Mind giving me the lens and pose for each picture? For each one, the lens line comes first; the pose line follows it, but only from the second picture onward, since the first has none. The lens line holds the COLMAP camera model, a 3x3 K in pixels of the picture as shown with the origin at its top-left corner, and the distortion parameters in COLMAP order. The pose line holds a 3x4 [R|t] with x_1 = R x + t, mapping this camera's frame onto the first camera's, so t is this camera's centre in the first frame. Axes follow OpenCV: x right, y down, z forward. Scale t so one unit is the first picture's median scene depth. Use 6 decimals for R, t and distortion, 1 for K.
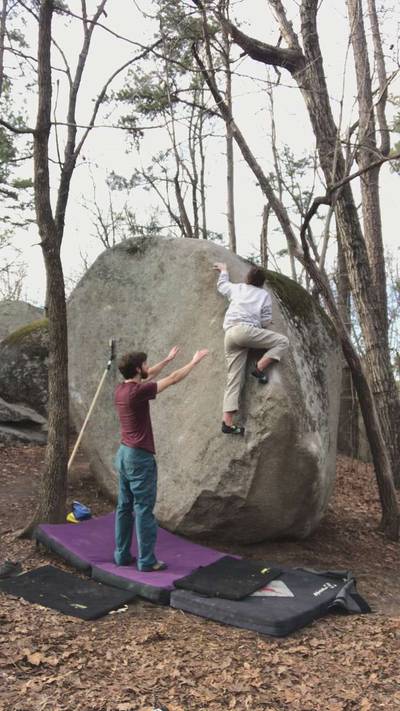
lens RADIAL K [[488.5, 0, 198.7], [0, 488.5, 358.8], [0, 0, 1]] dist [-0.012913, -0.031096]
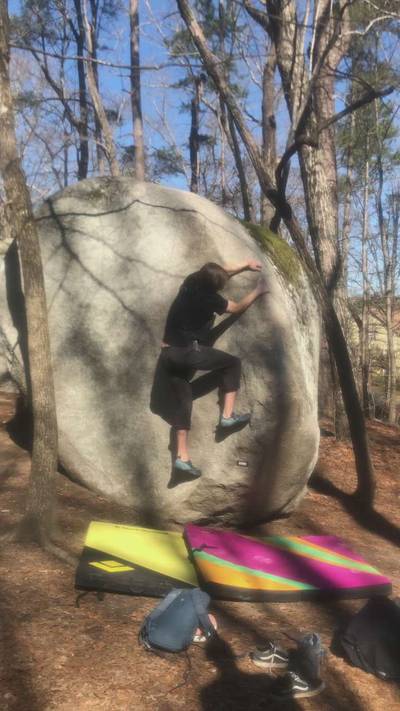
lens RADIAL K [[599.8, 0, 195.6], [0, 599.8, 355.3], [0, 0, 1]] dist [0.003480, -0.040444]
pose [[0.981344, -0.018963, 0.191320, -0.179128], [-0.009418, 0.989188, 0.146353, -0.109695], [-0.192027, -0.145424, 0.970555, -0.074781]]
